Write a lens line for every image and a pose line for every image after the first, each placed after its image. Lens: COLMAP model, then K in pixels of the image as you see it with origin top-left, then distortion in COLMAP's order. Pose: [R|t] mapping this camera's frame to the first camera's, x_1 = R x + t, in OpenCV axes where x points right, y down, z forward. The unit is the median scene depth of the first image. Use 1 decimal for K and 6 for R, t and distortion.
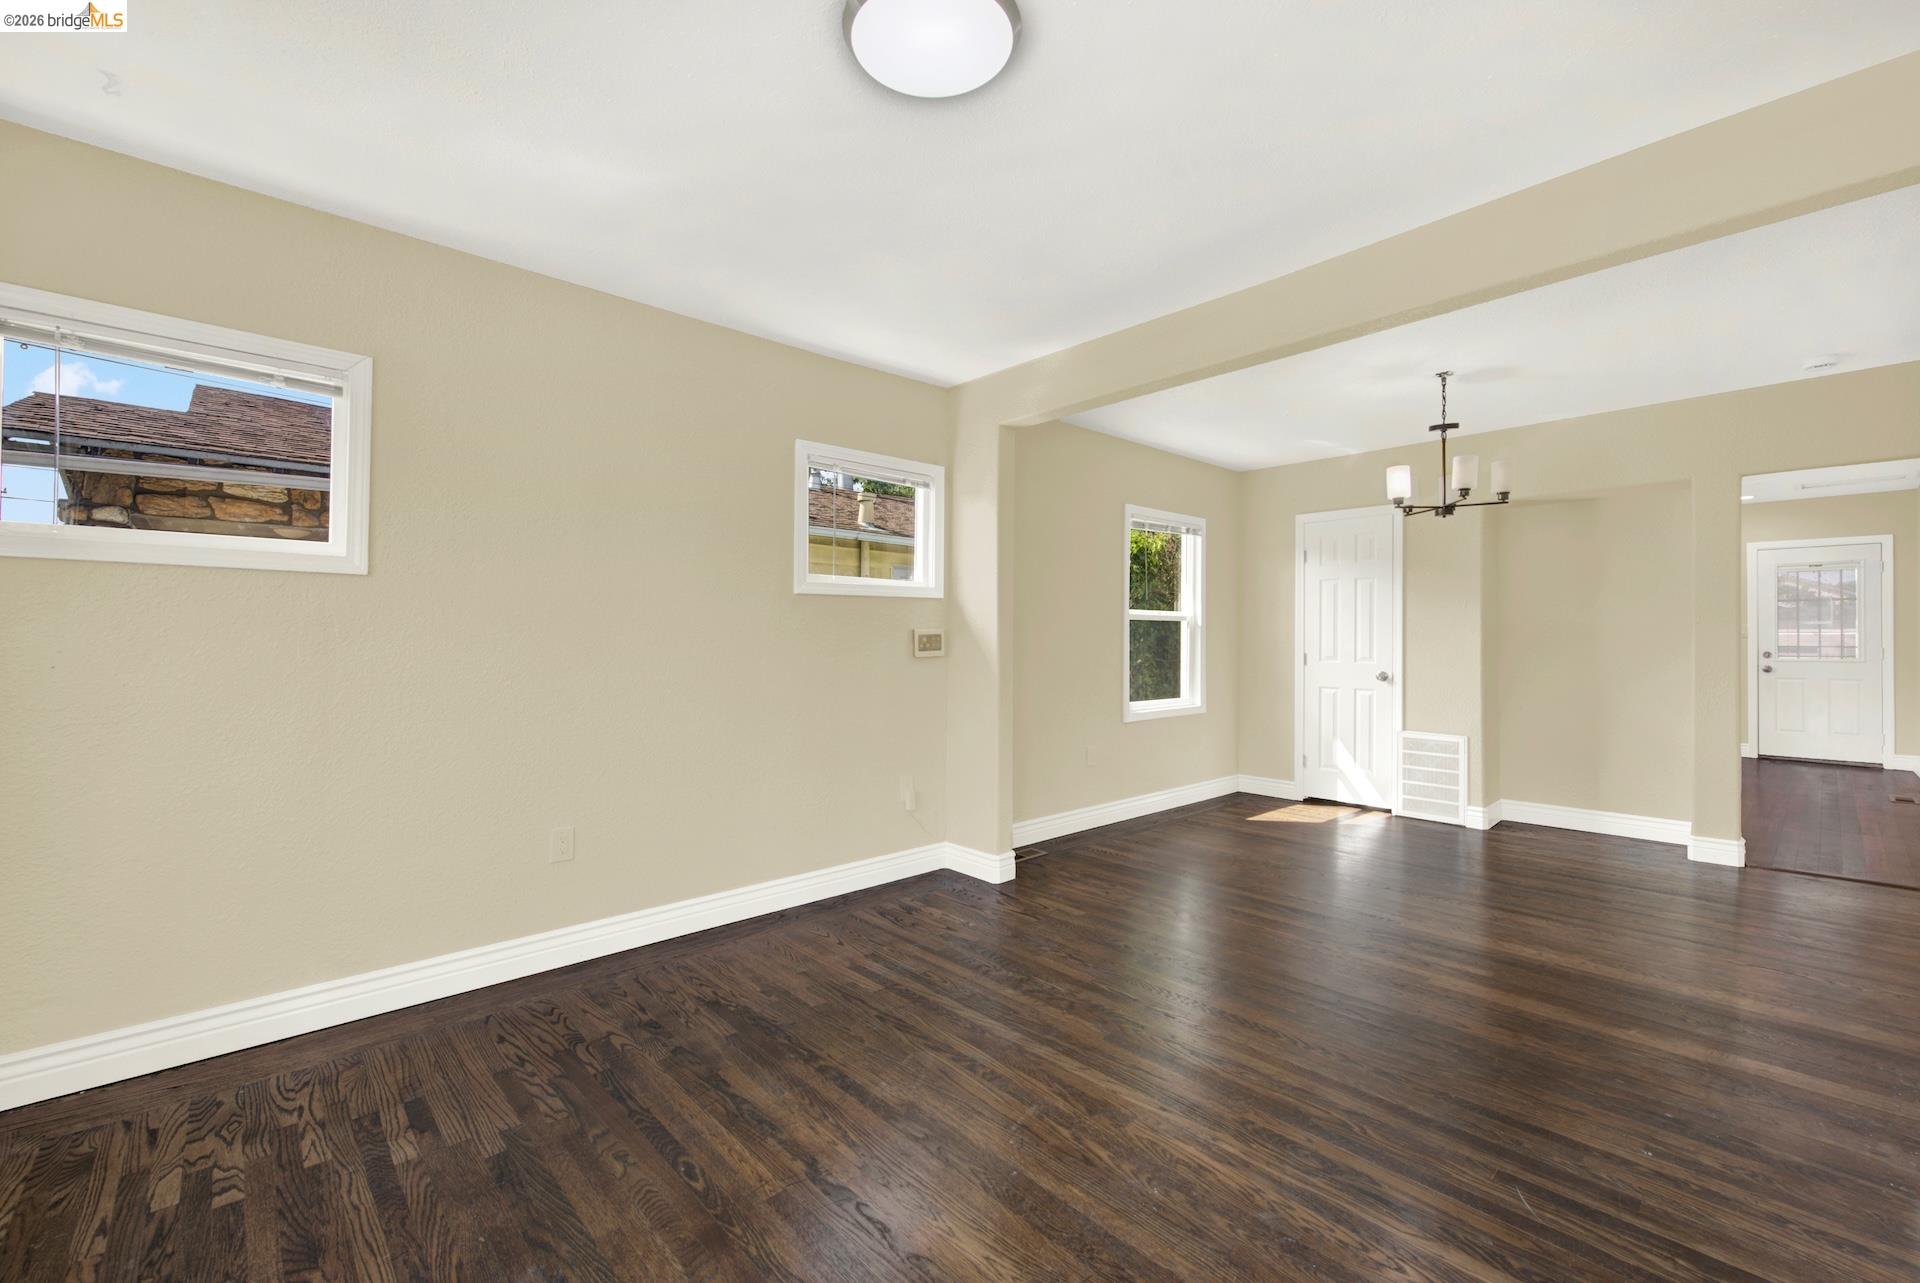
lens RADIAL K [[793.4, 0, 967.2], [0, 793.4, 650.1], [0, 0, 1]] dist [0.002215, 0.000036]
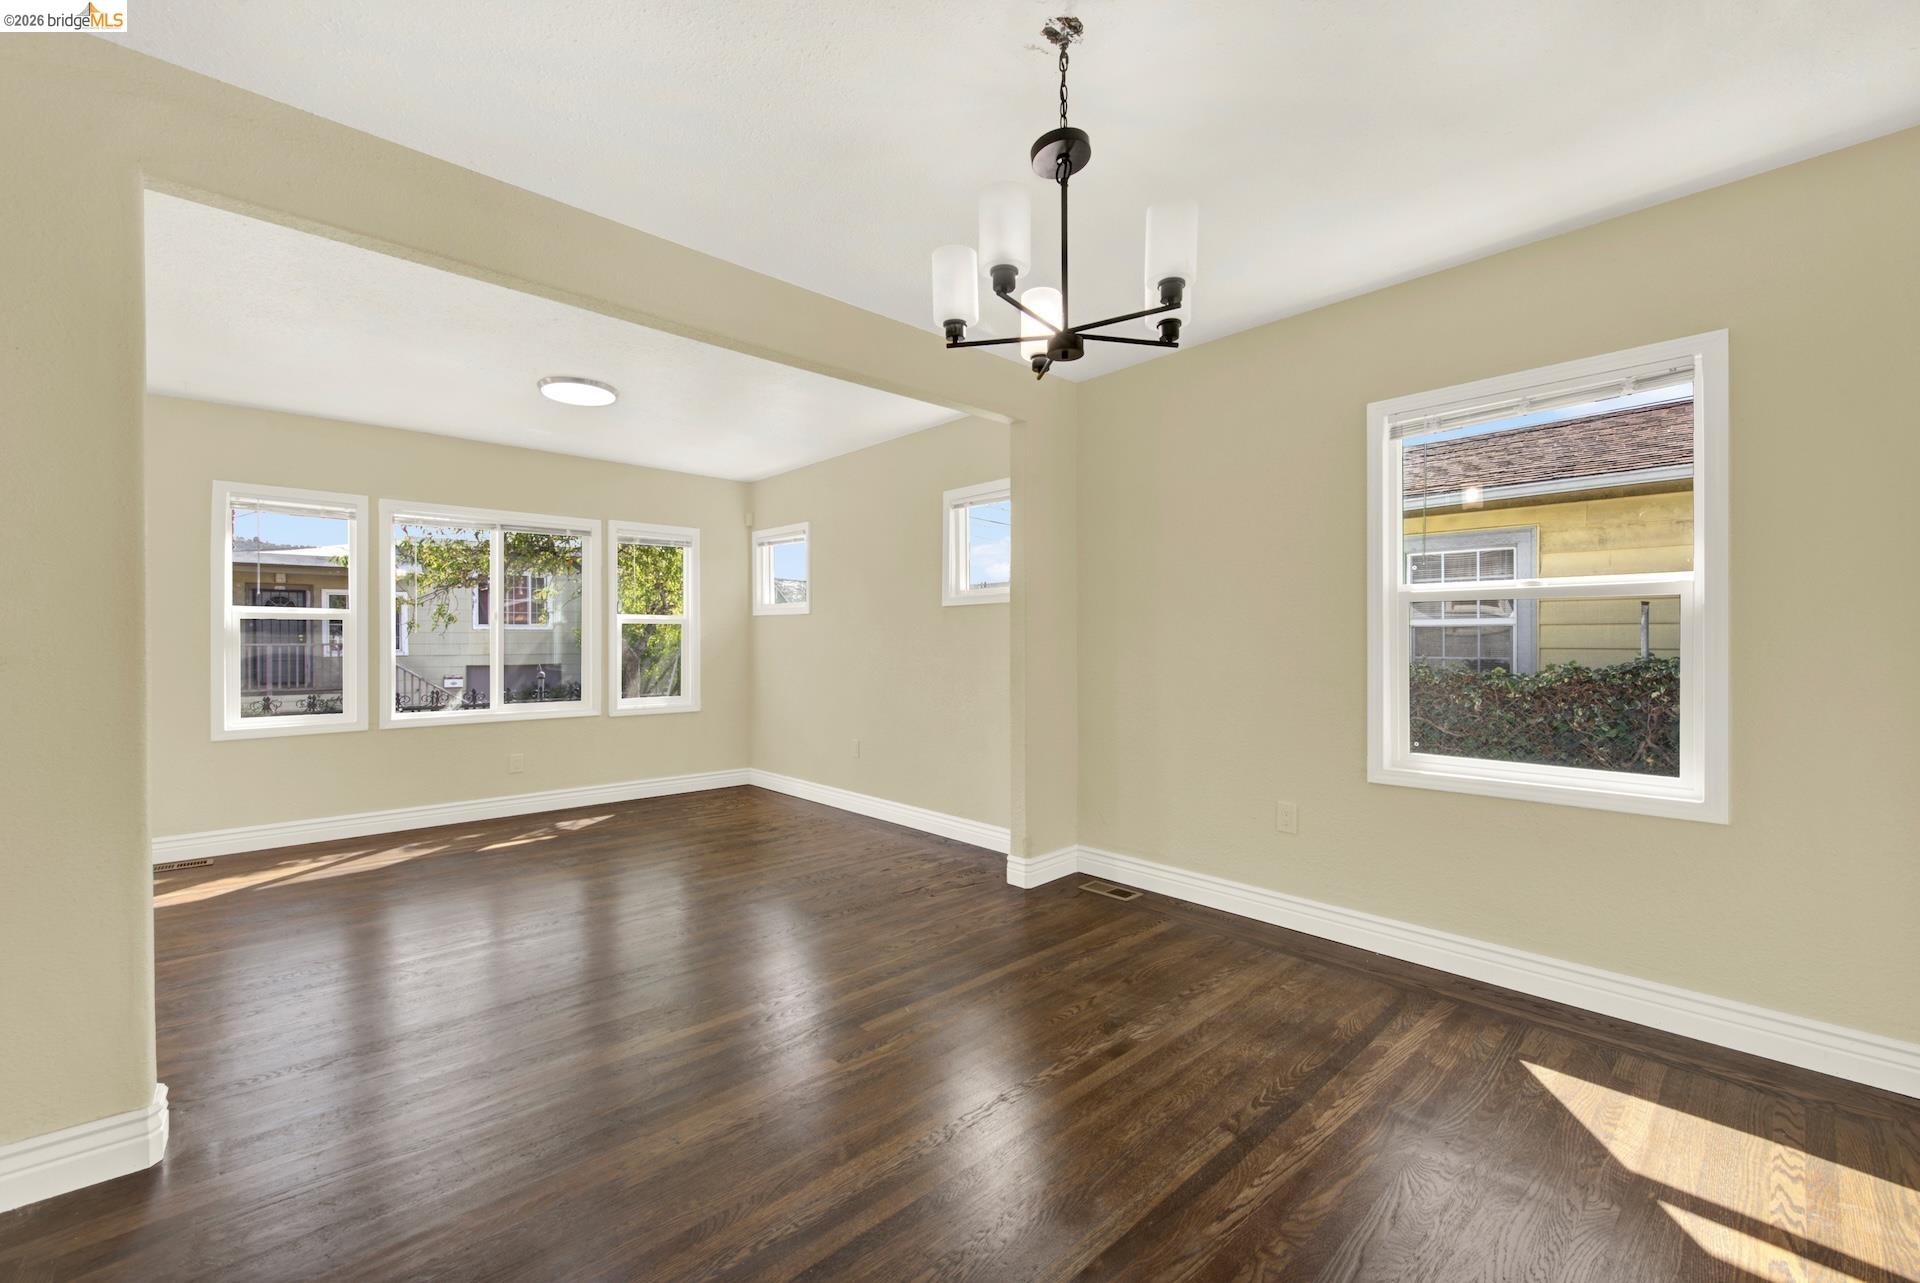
lens RADIAL K [[783.6, 0, 969.3], [0, 783.6, 641.8], [0, 0, 1]] dist [0.003548, -0.000167]
pose [[0.006192, 0.000677, -0.999981, 0.742693], [-0.010737, 0.999942, 0.000610, -0.007099], [0.999923, 0.010733, 0.006198, 0.682445]]
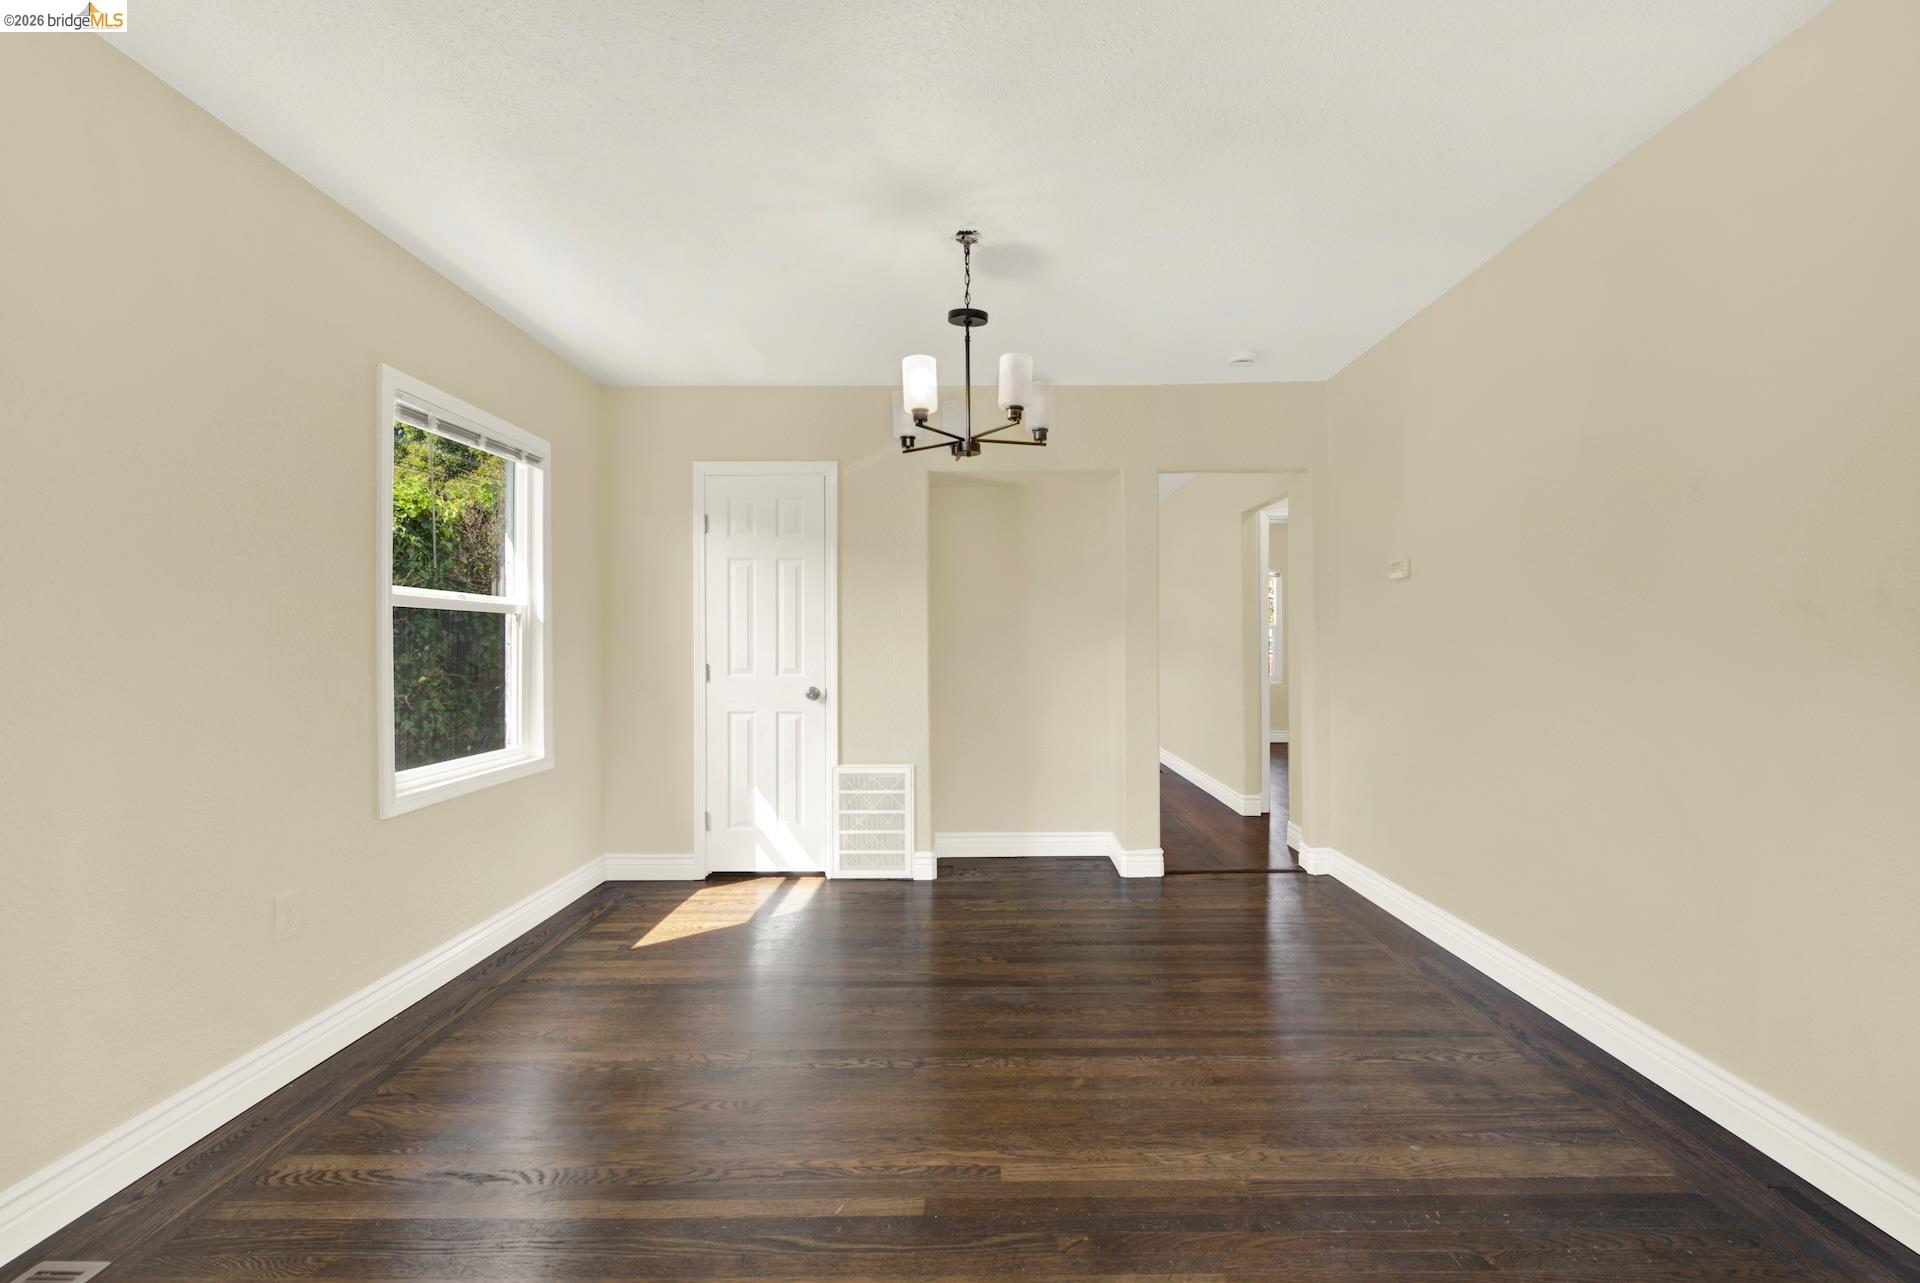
lens RADIAL K [[783.6, 0, 969.3], [0, 783.6, 641.8], [0, 0, 1]] dist [0.003548, -0.000167]
pose [[0.682246, -0.002230, 0.731119, 0.091153], [0.016859, 0.999777, -0.012683, -0.003395], [-0.730928, 0.020979, 0.682132, 0.403048]]
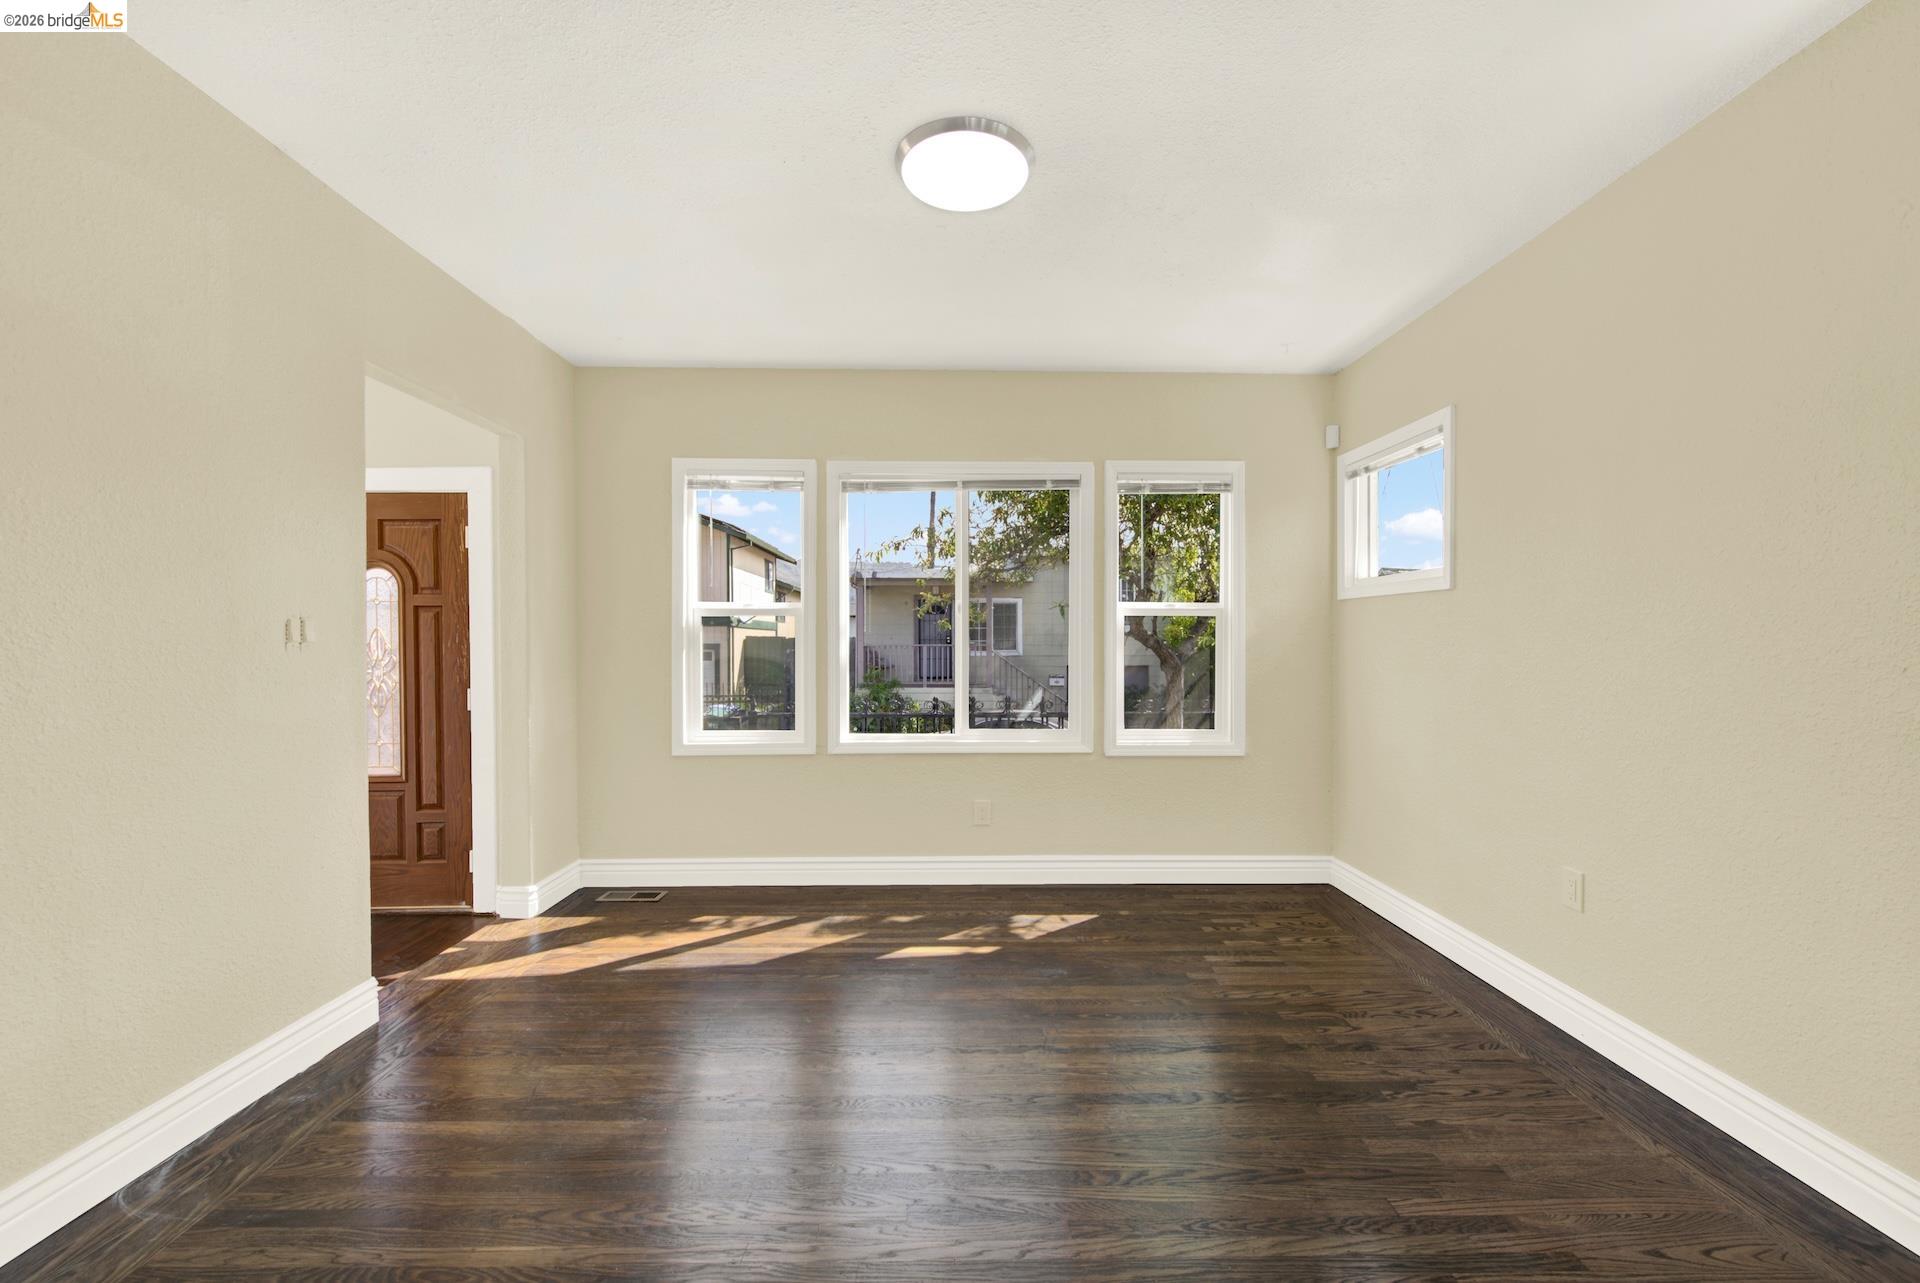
lens RADIAL K [[793.4, 0, 967.2], [0, 793.4, 650.1], [0, 0, 1]] dist [0.002215, 0.000036]
pose [[-0.663872, 0.005150, -0.747829, 0.287995], [-0.010781, 0.999806, 0.016457, -0.005986], [0.747769, 0.018988, -0.663688, 0.582228]]
